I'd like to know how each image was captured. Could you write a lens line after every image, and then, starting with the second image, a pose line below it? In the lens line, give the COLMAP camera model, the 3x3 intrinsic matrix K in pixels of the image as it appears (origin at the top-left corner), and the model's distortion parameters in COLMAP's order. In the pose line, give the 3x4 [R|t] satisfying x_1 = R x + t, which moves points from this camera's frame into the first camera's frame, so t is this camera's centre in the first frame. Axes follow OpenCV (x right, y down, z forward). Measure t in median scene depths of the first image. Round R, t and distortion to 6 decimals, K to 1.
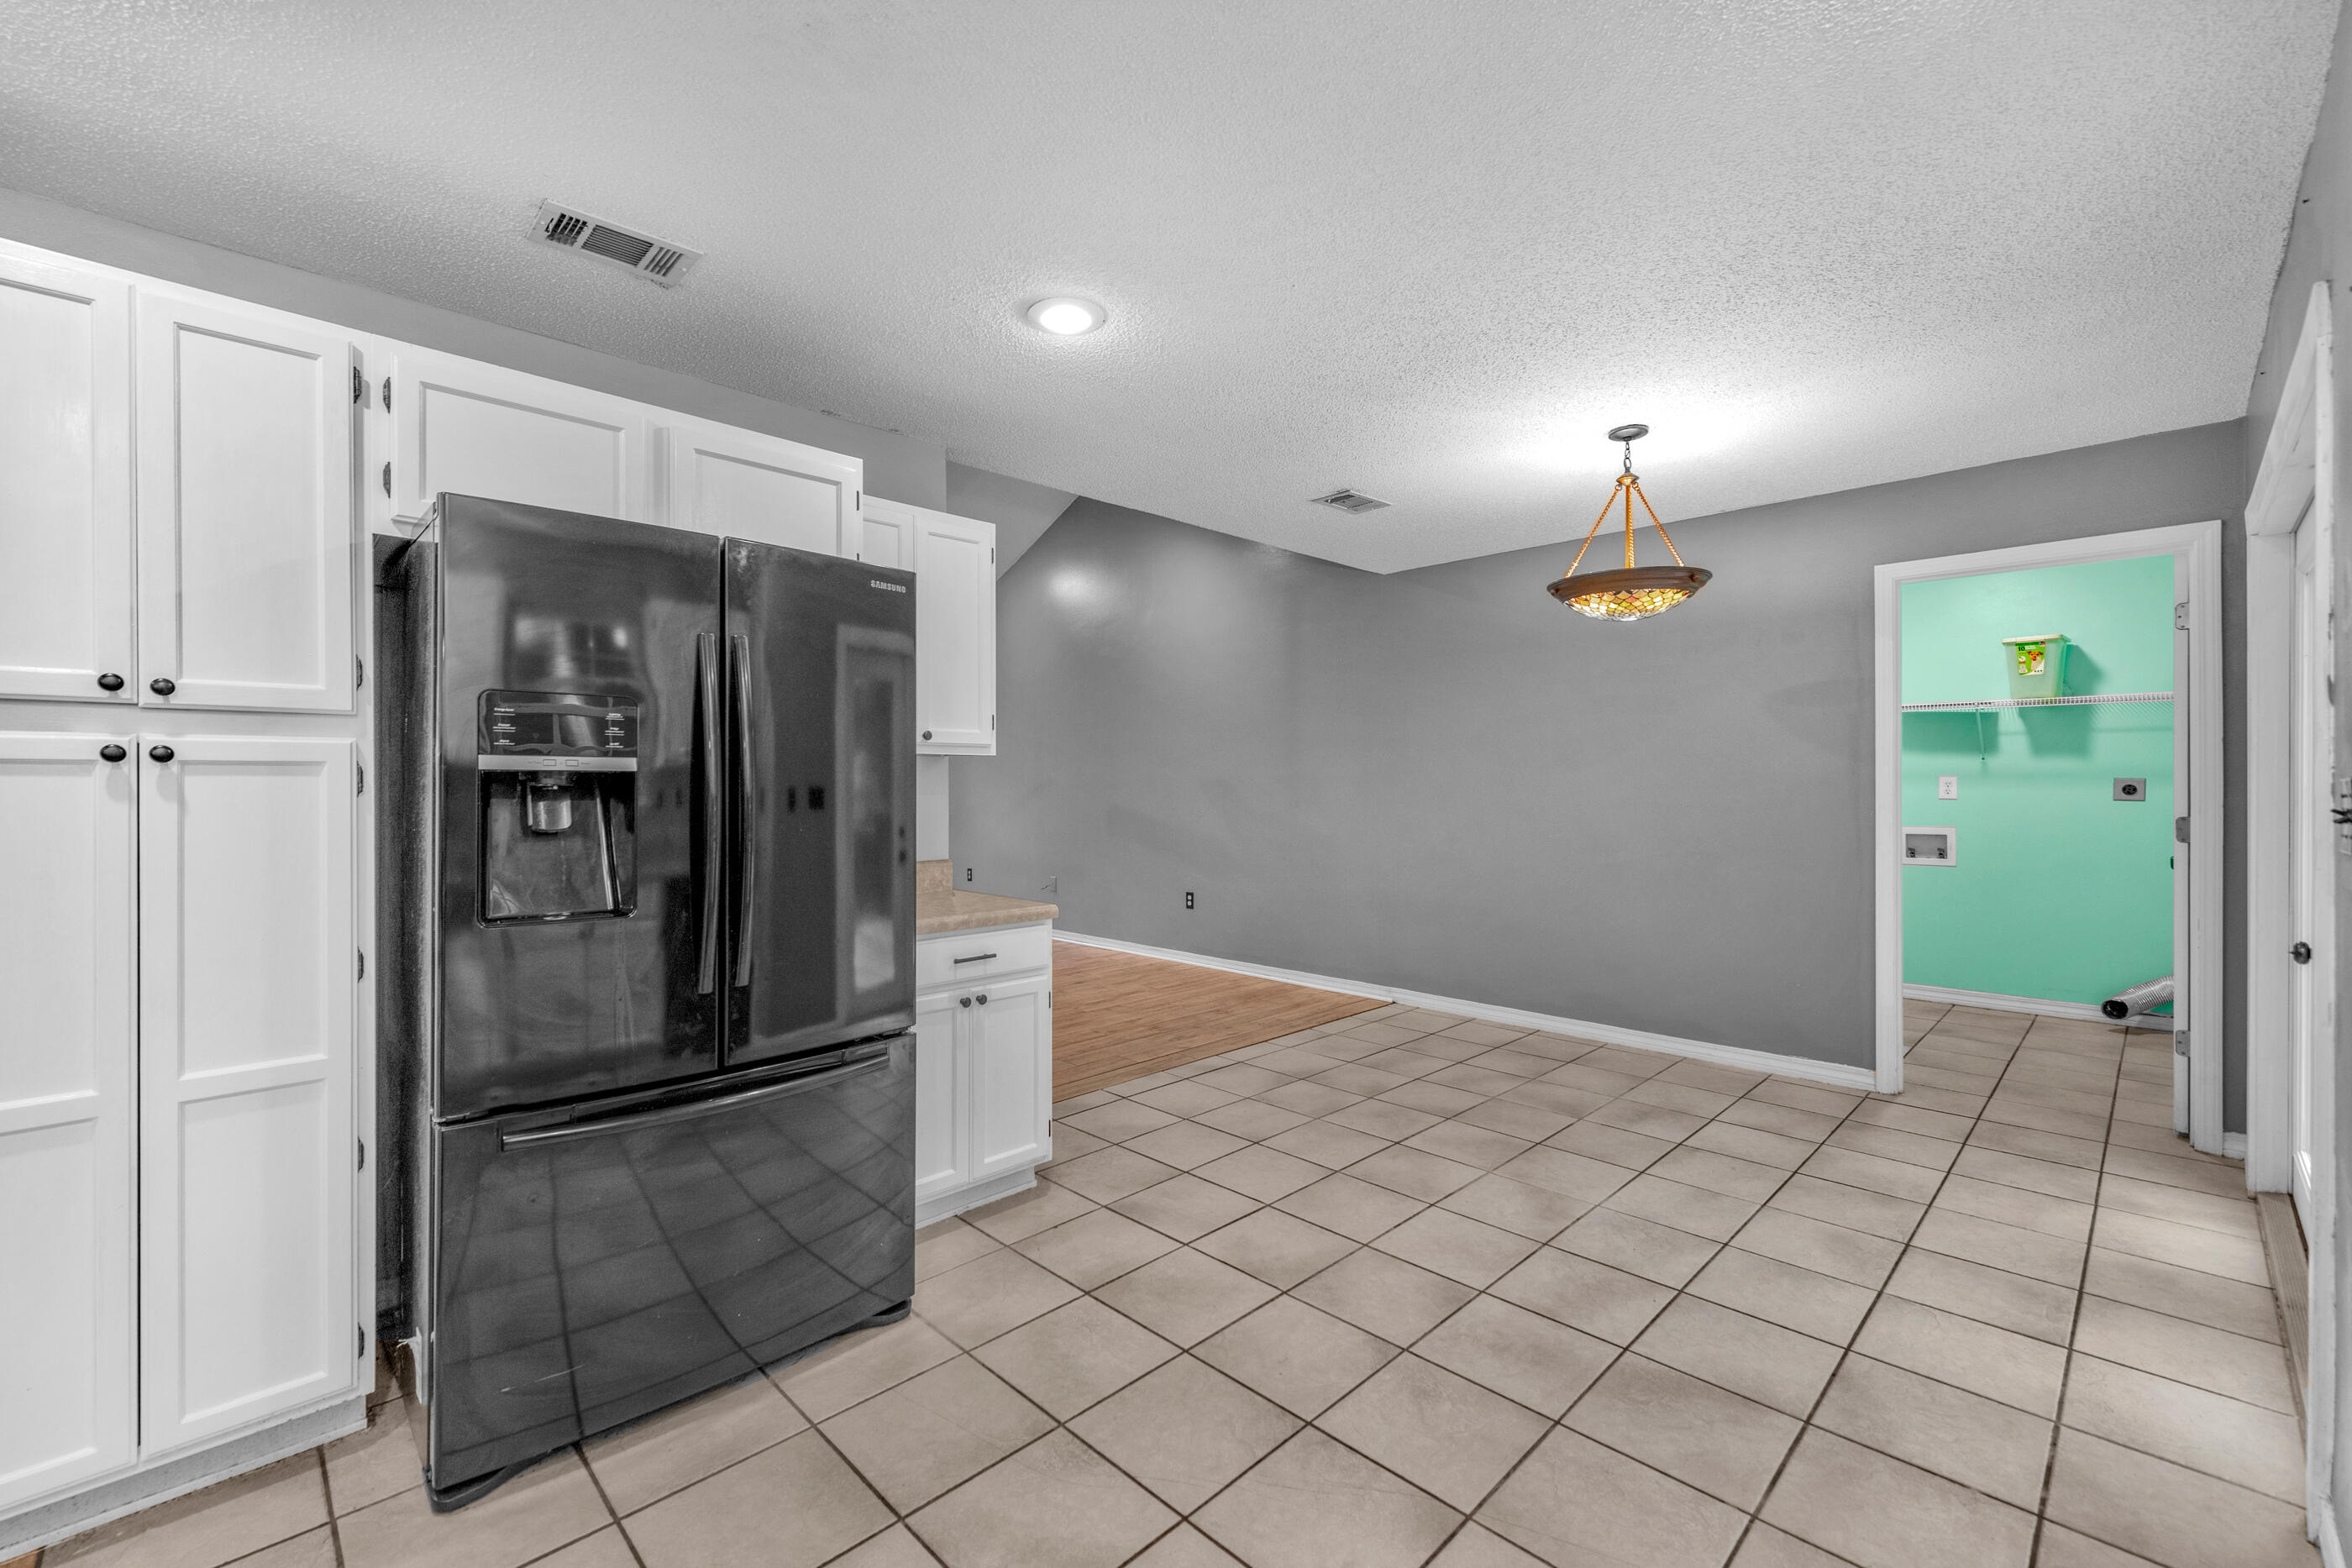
lens RADIAL K [[1008.2, 0, 1153.6], [0, 1008.2, 783.3], [0, 0, 1]] dist [0.000627, 0.000022]
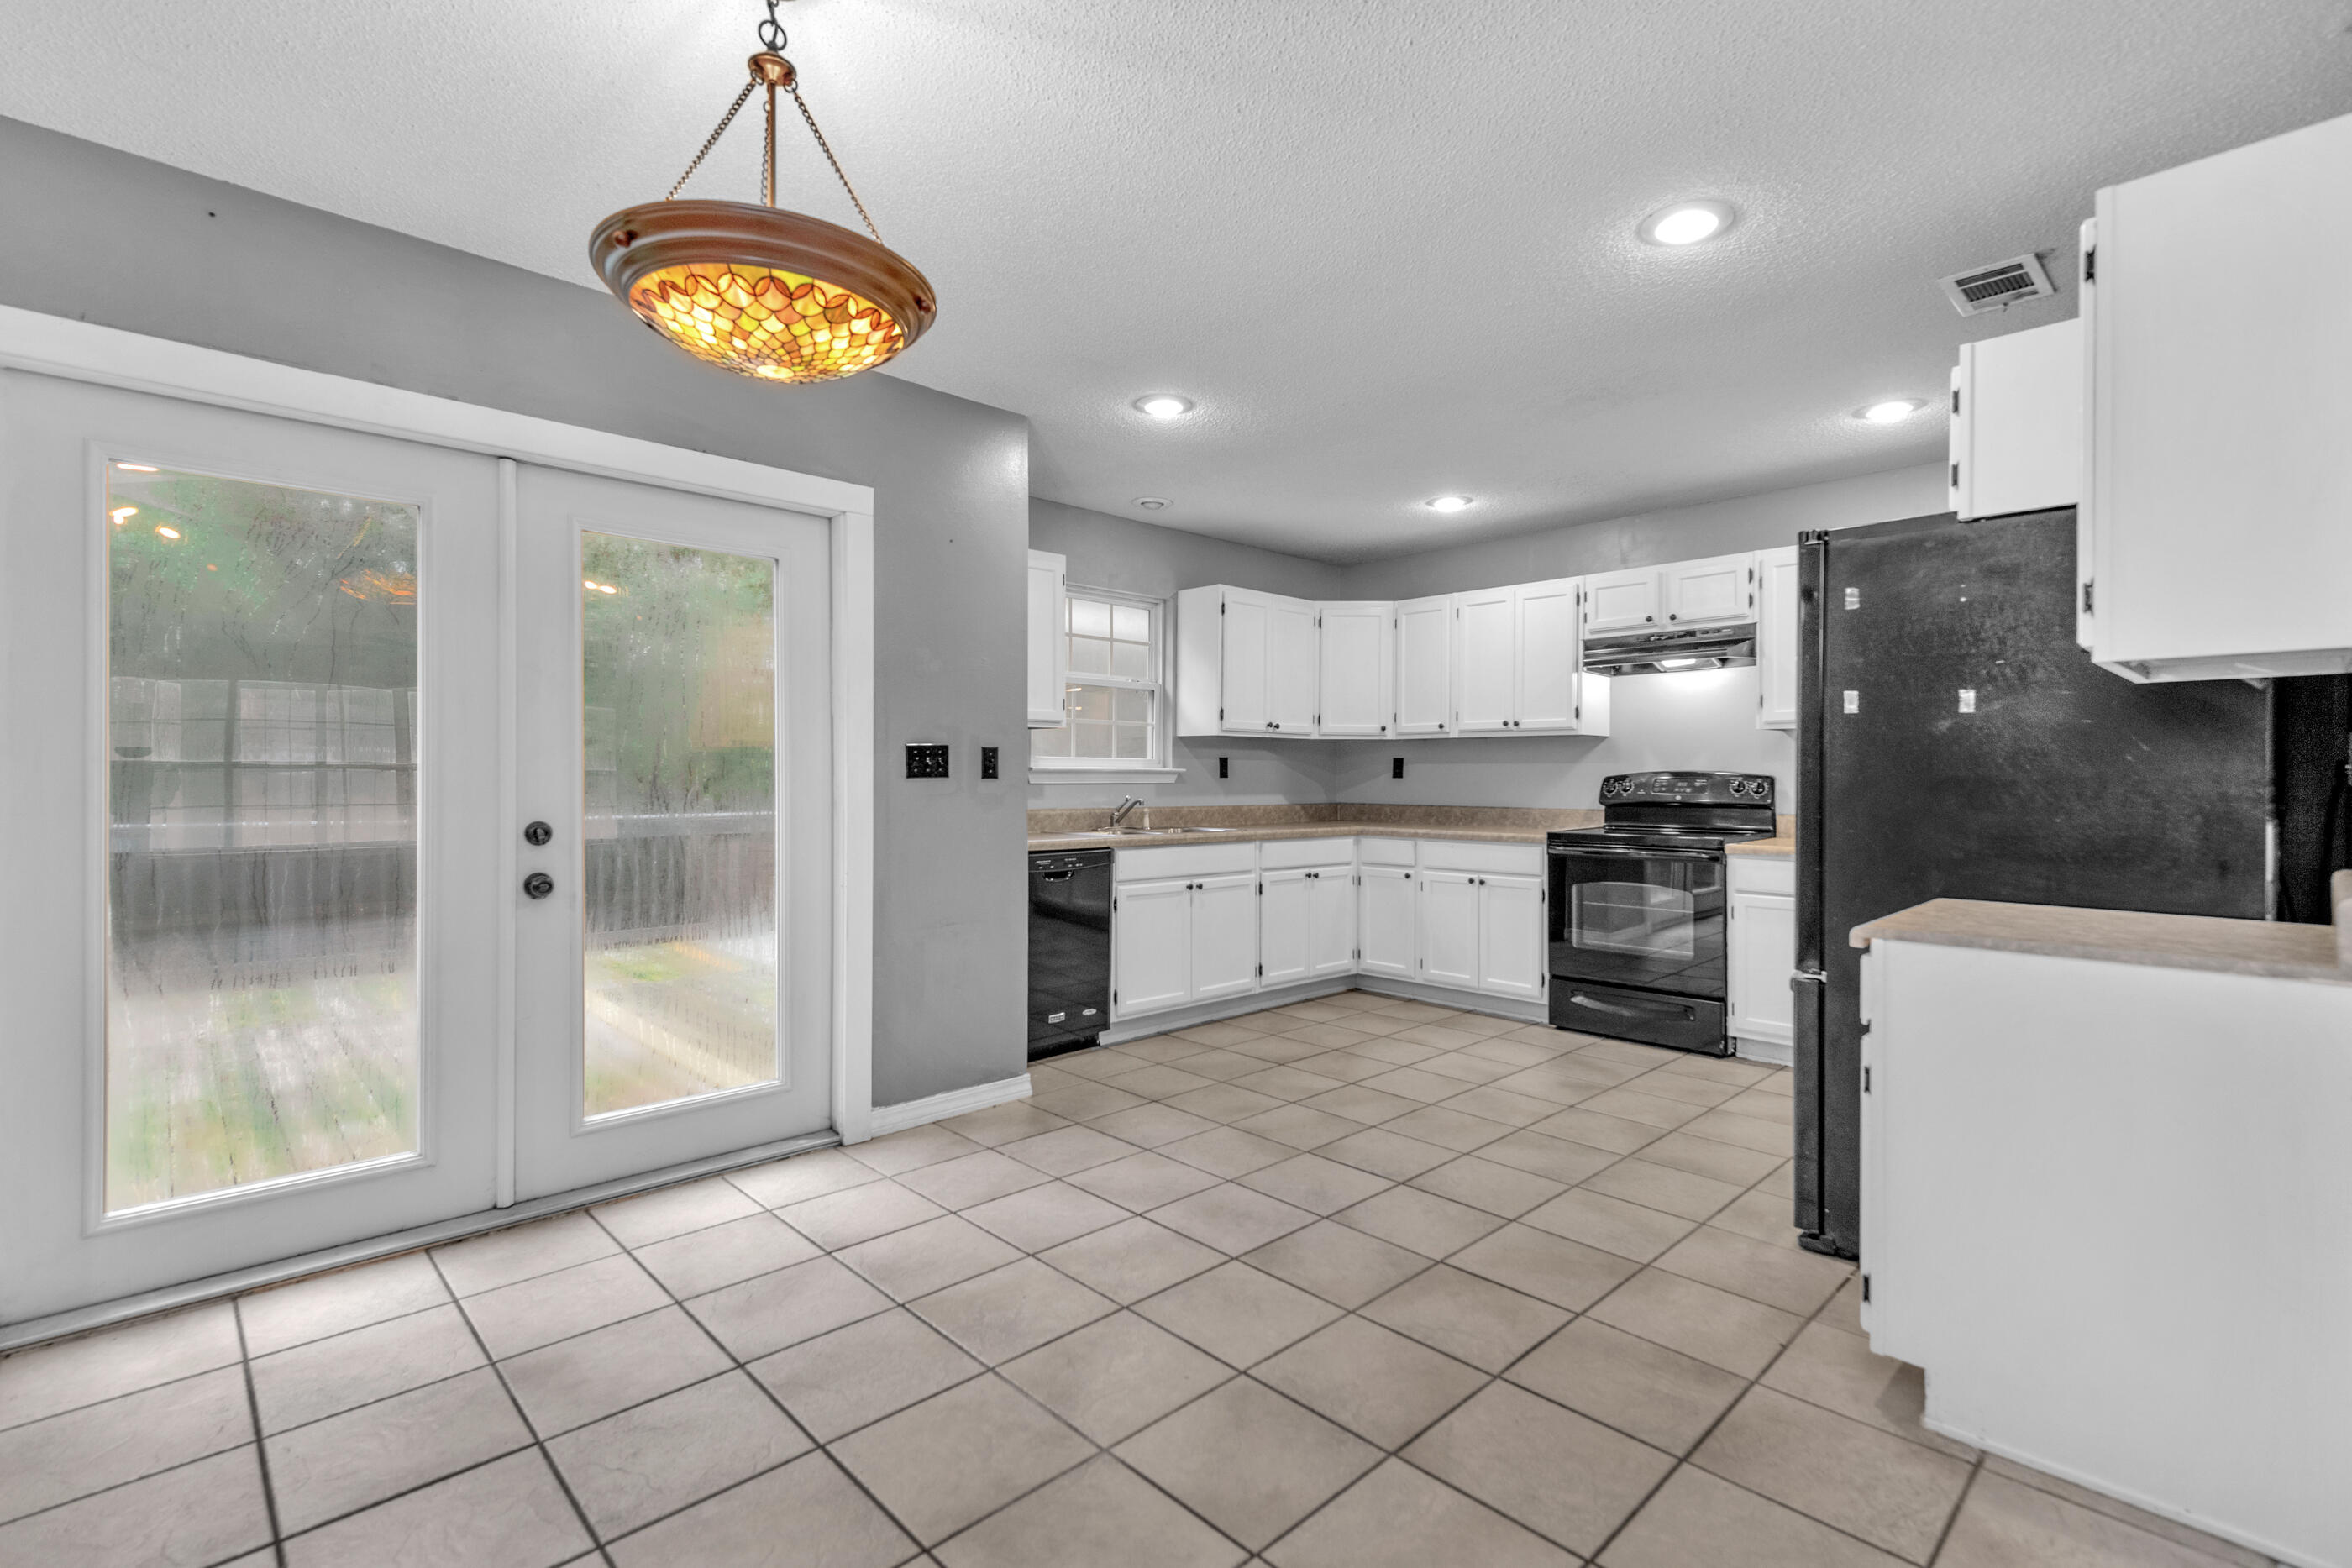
lens RADIAL K [[1105.2, 0, 1123.1], [0, 1105.2, 782.0], [0, 0, 1]] dist [0.003622, 0.000213]
pose [[-0.999605, 0.001752, 0.028055, 0.355666], [0.001931, 0.999978, 0.006375, 0.031809], [-0.028043, 0.006426, -0.999586, 1.818691]]
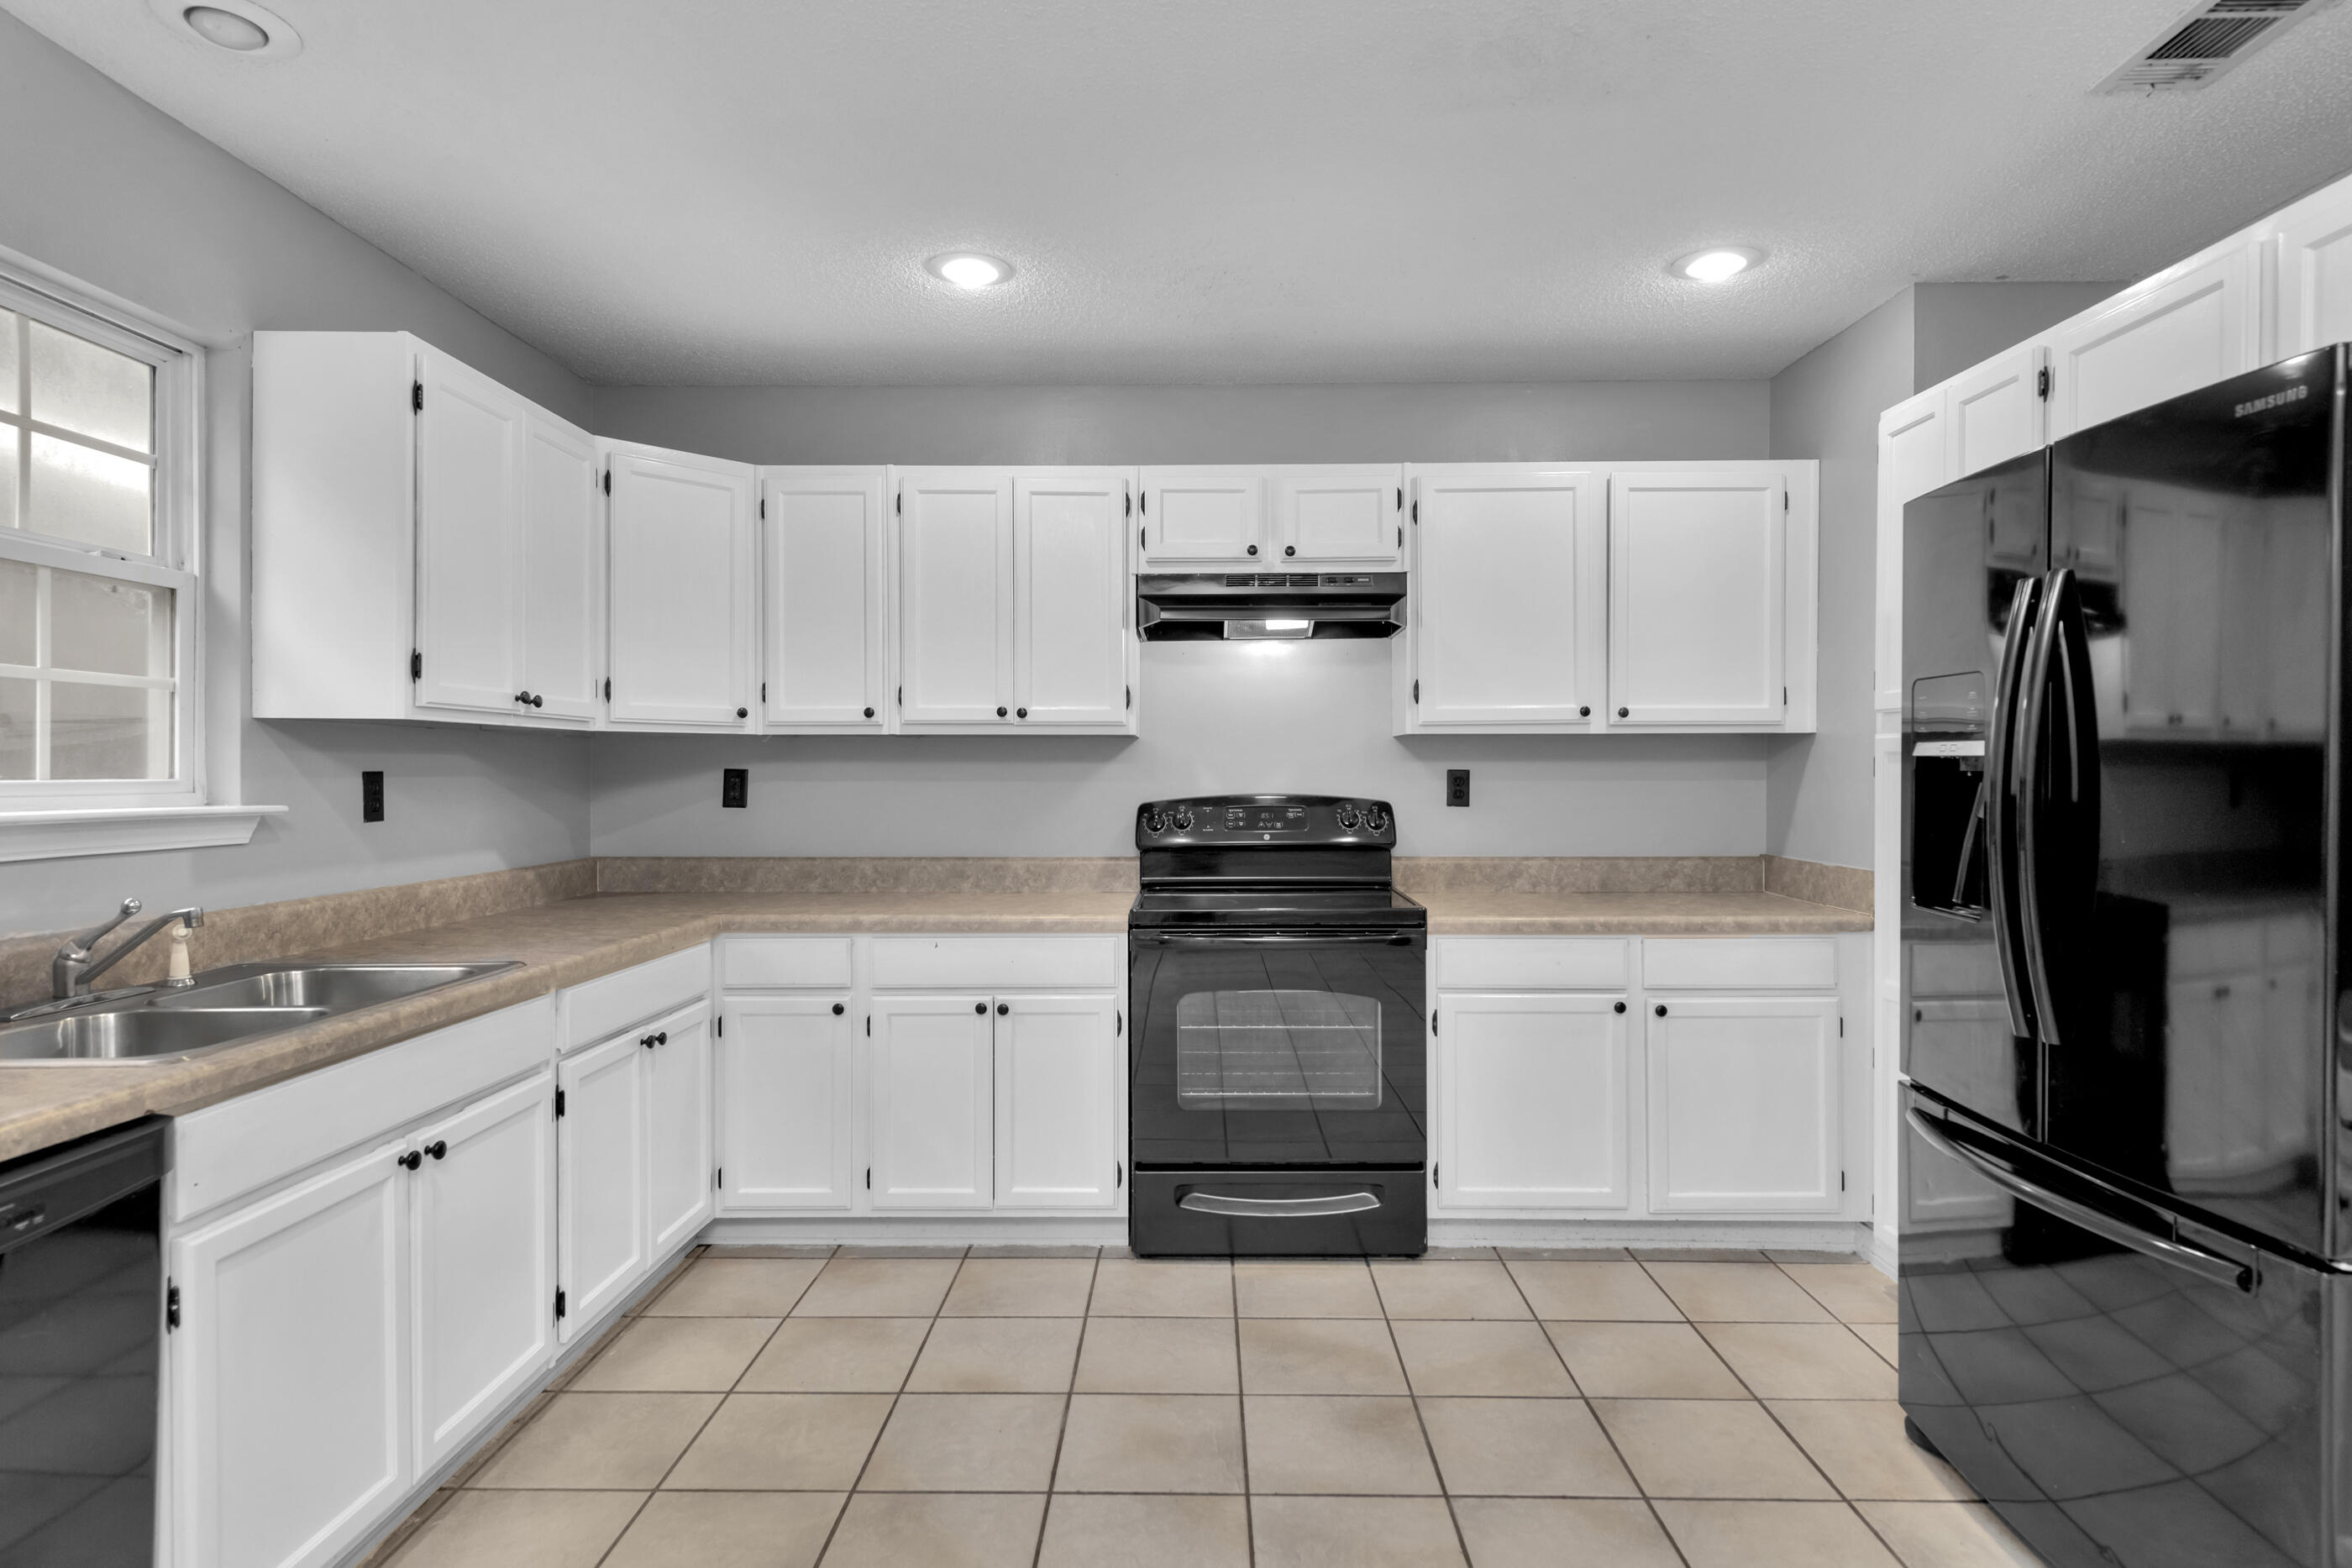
lens RADIAL K [[1295.0, 0, 1232.7], [0, 1295.0, 777.7], [0, 0, 1]] dist [0.012415, -0.001138]
pose [[-0.688801, 0.009464, -0.724889, 0.502993], [0.003808, 0.999948, 0.009436, -0.004622], [0.724940, 0.003739, -0.688801, 0.882366]]
